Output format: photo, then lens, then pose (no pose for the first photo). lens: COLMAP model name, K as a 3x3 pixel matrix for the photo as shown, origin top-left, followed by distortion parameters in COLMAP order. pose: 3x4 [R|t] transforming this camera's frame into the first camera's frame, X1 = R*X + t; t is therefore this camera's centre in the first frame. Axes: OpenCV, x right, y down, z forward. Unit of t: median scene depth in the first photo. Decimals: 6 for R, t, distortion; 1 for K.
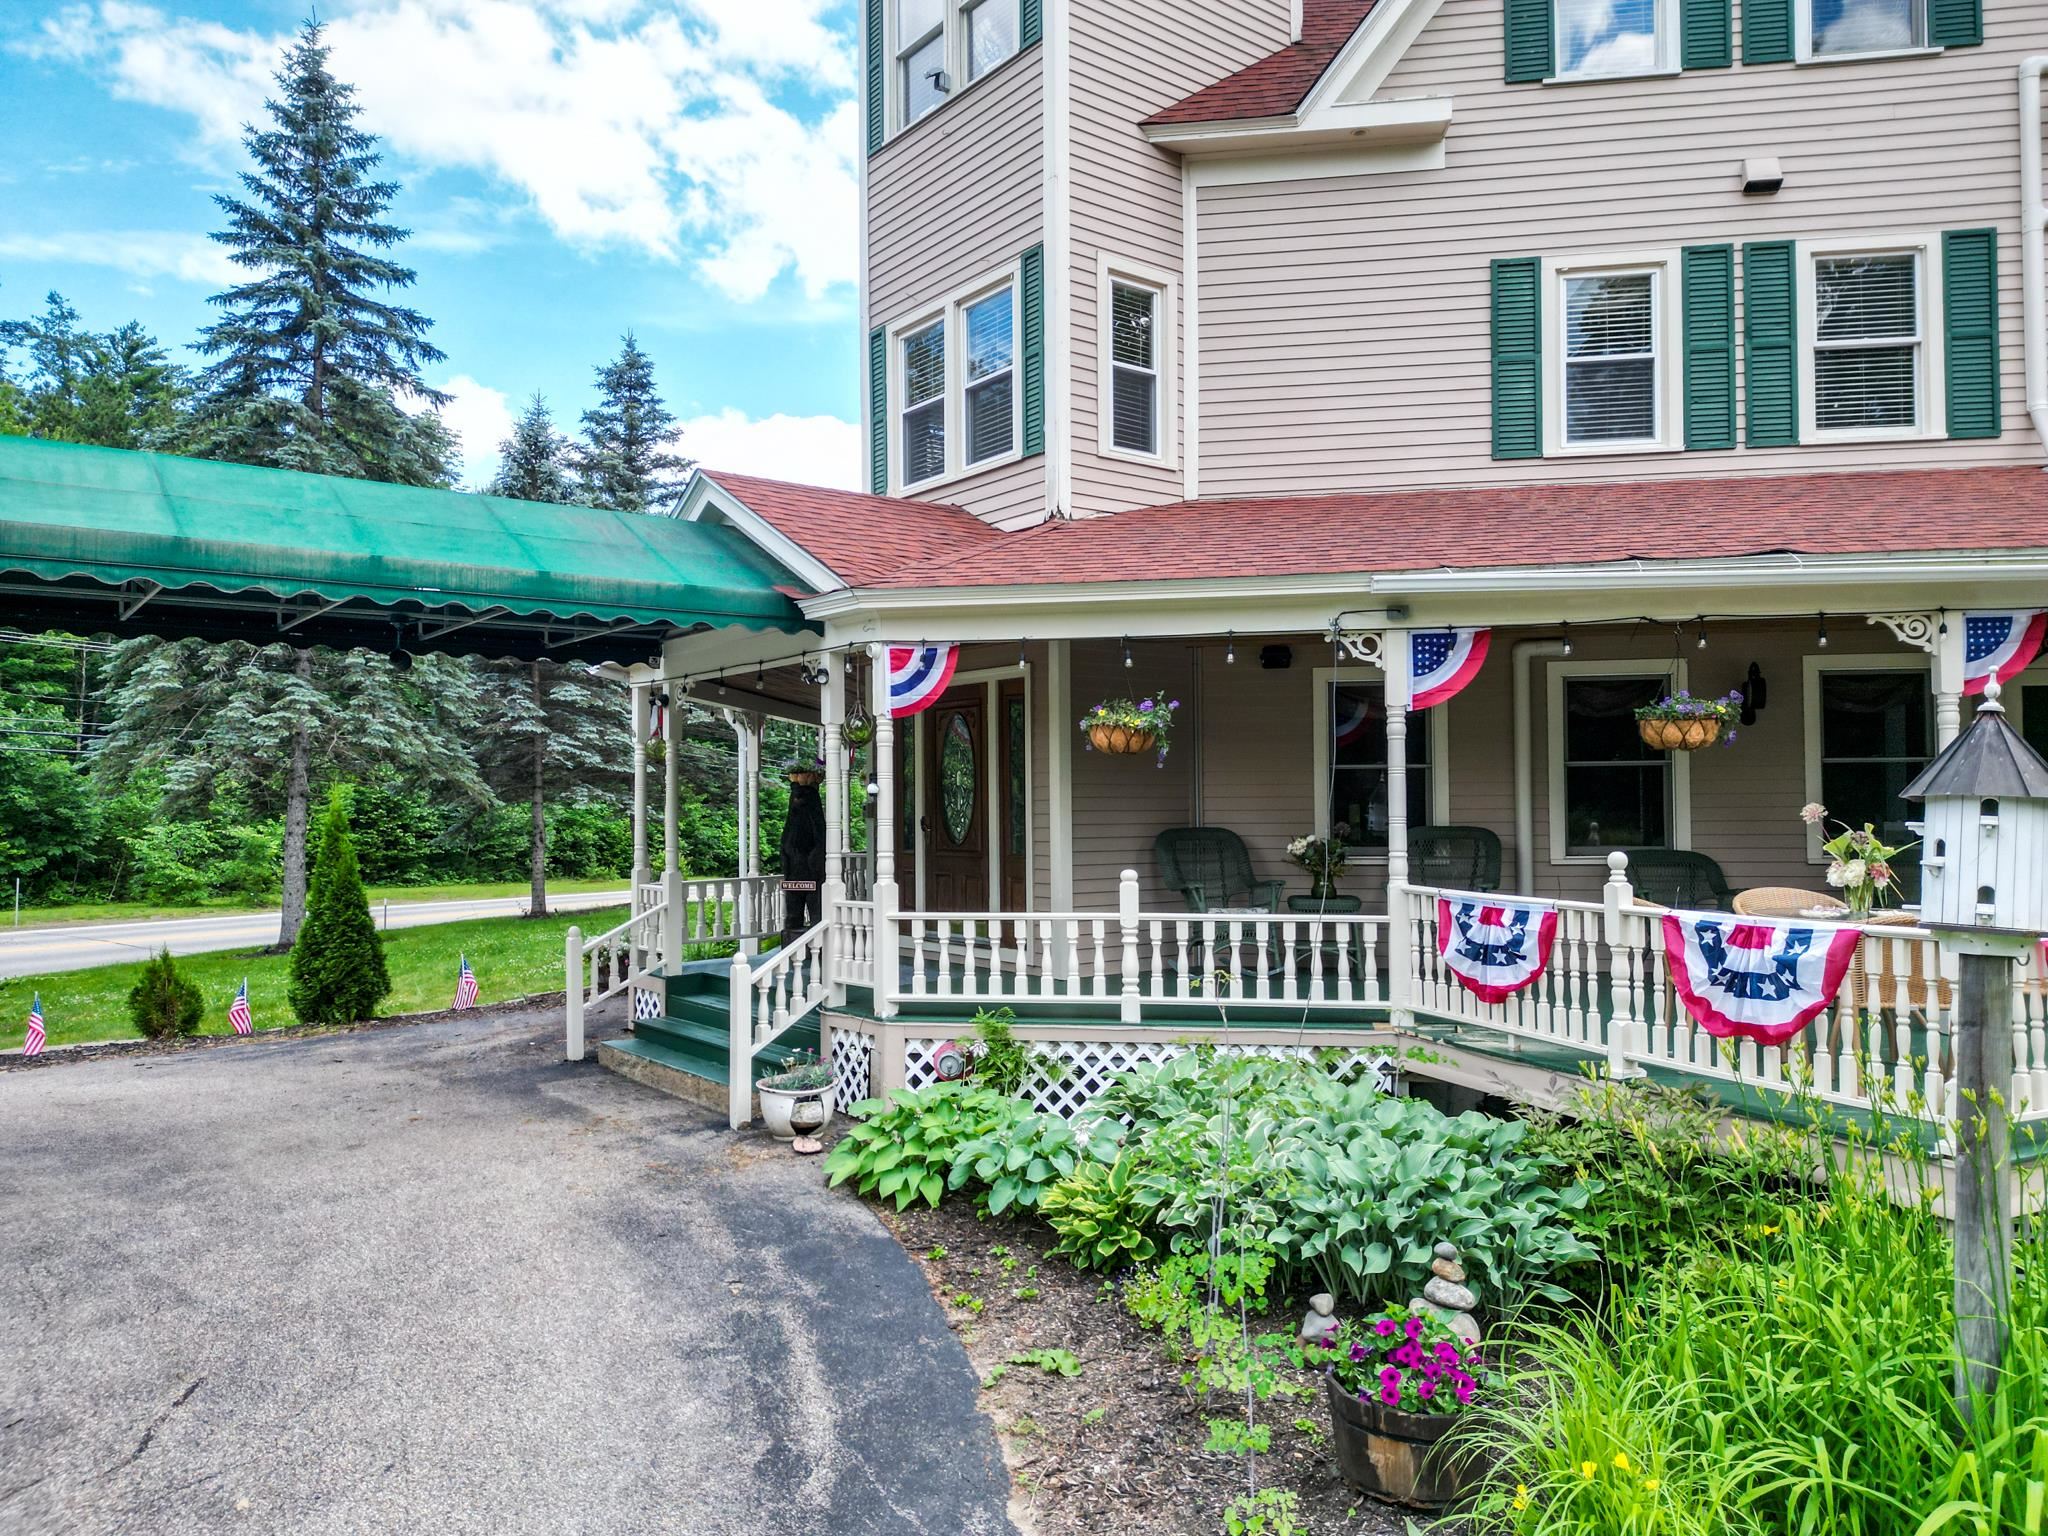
lens RADIAL K [[1423.8, 0, 1022.5], [0, 1423.8, 777.0], [0, 0, 1]] dist [0.082703, -0.074324]
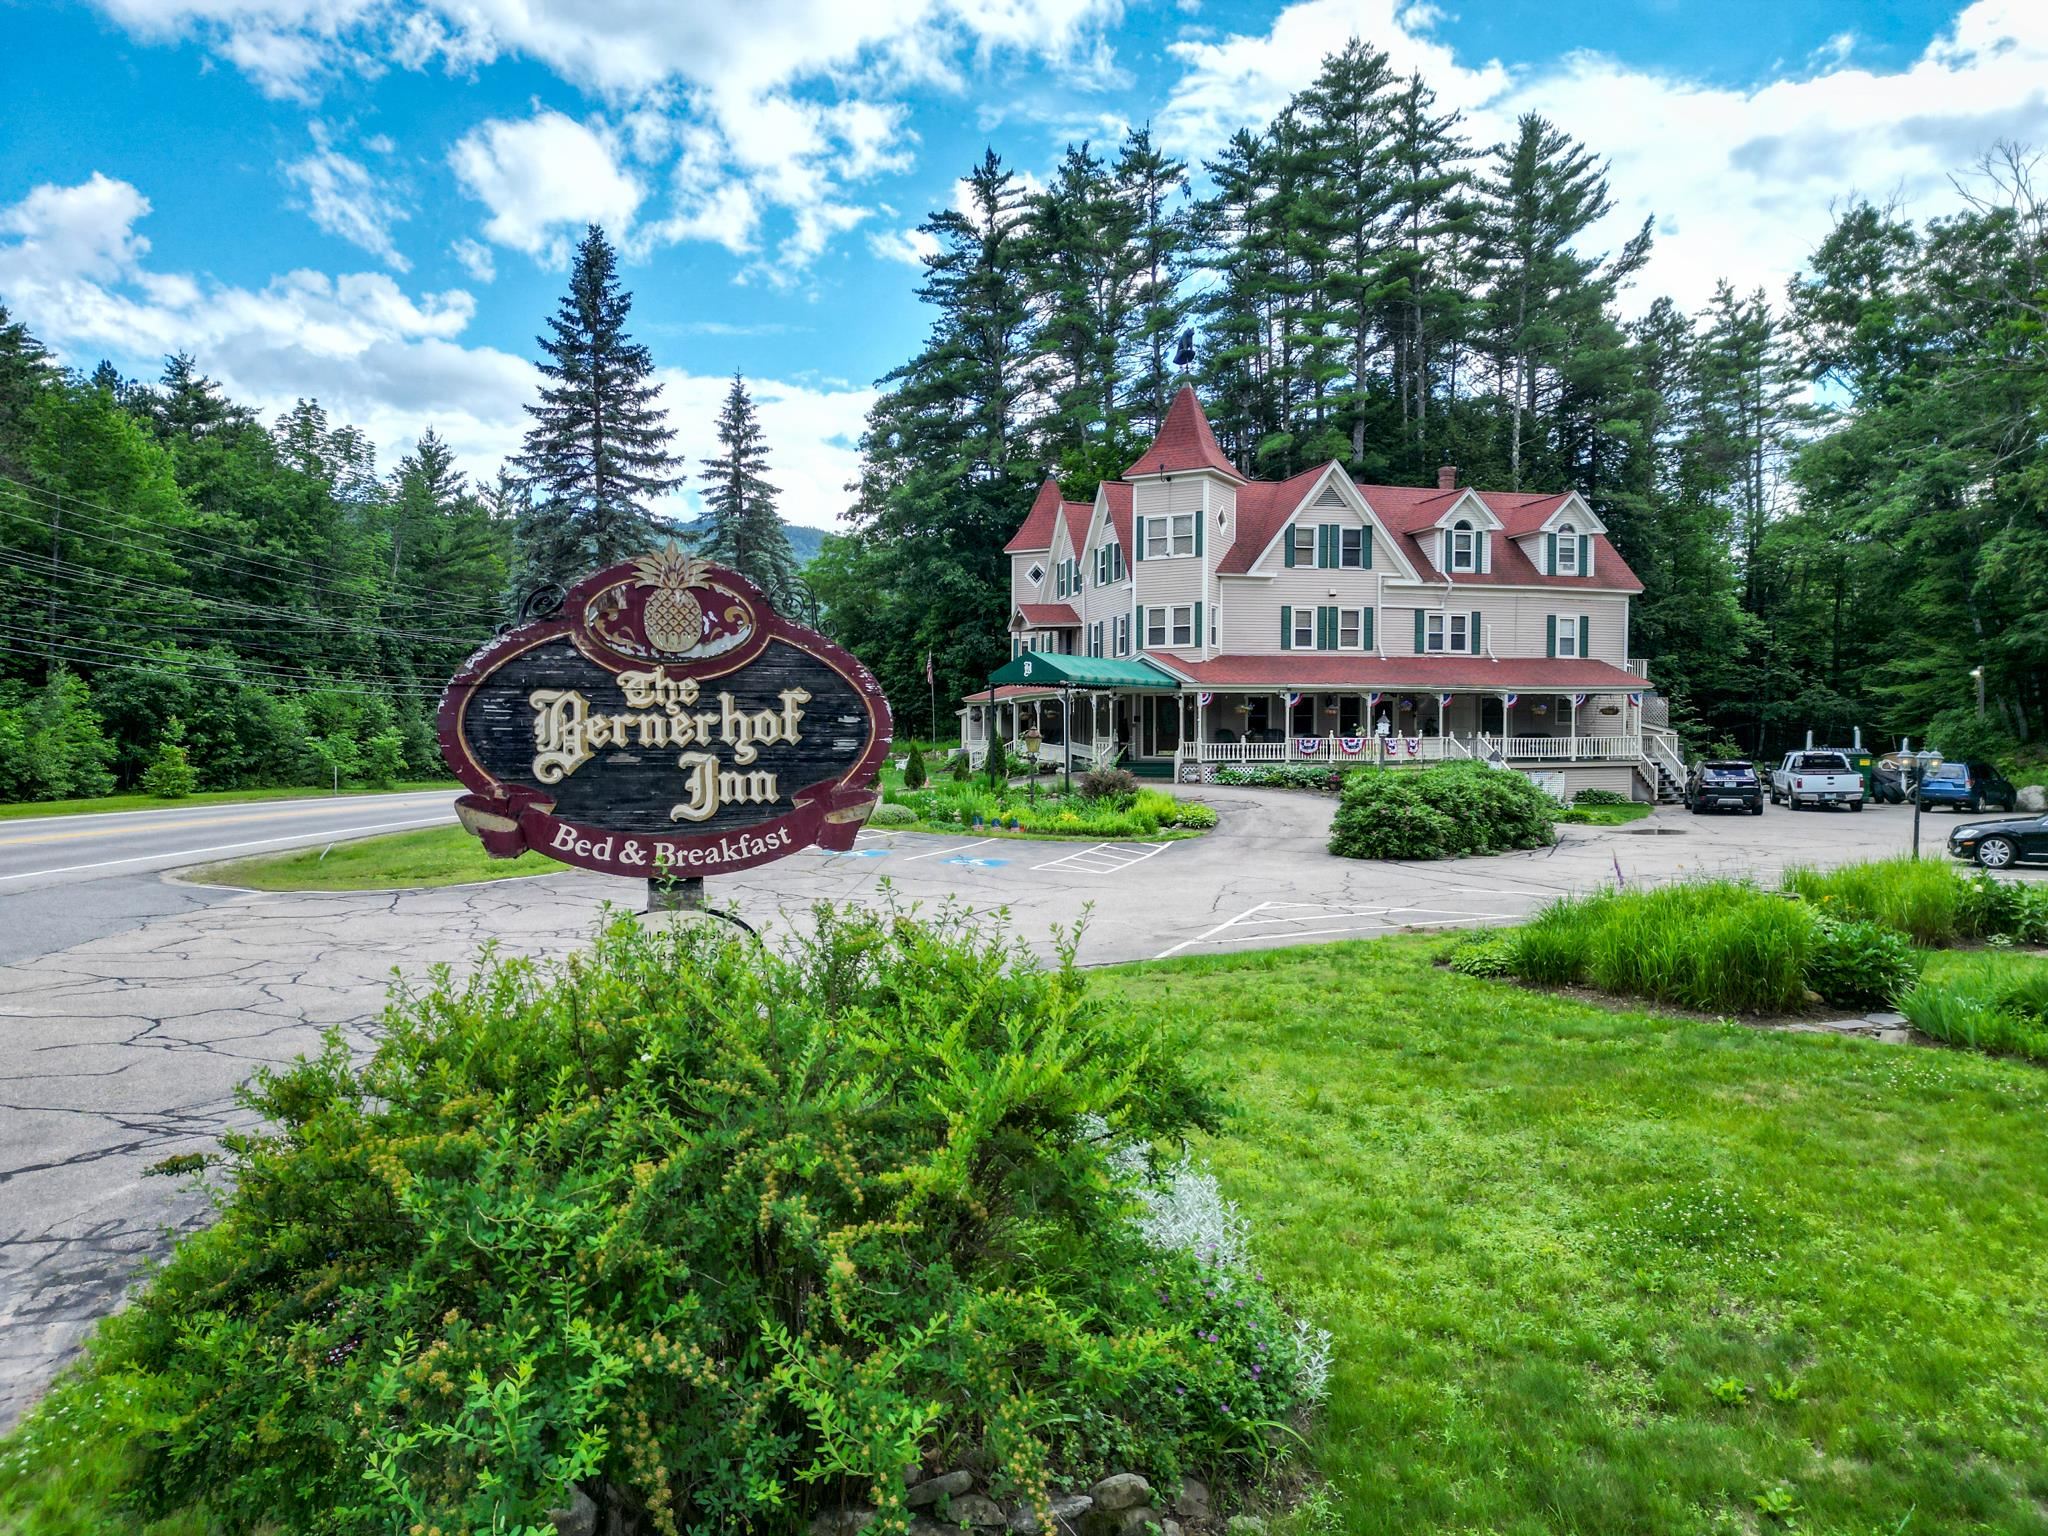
lens RADIAL K [[1423.8, 0, 1013.4], [0, 1423.8, 770.0], [0, 0, 1]] dist [0.082703, -0.074324]
pose [[0.923040, -0.003110, 0.384692, -2.764028], [-0.014379, 0.998990, 0.042577, -0.022157], [-0.384435, -0.044832, 0.922063, -3.601786]]
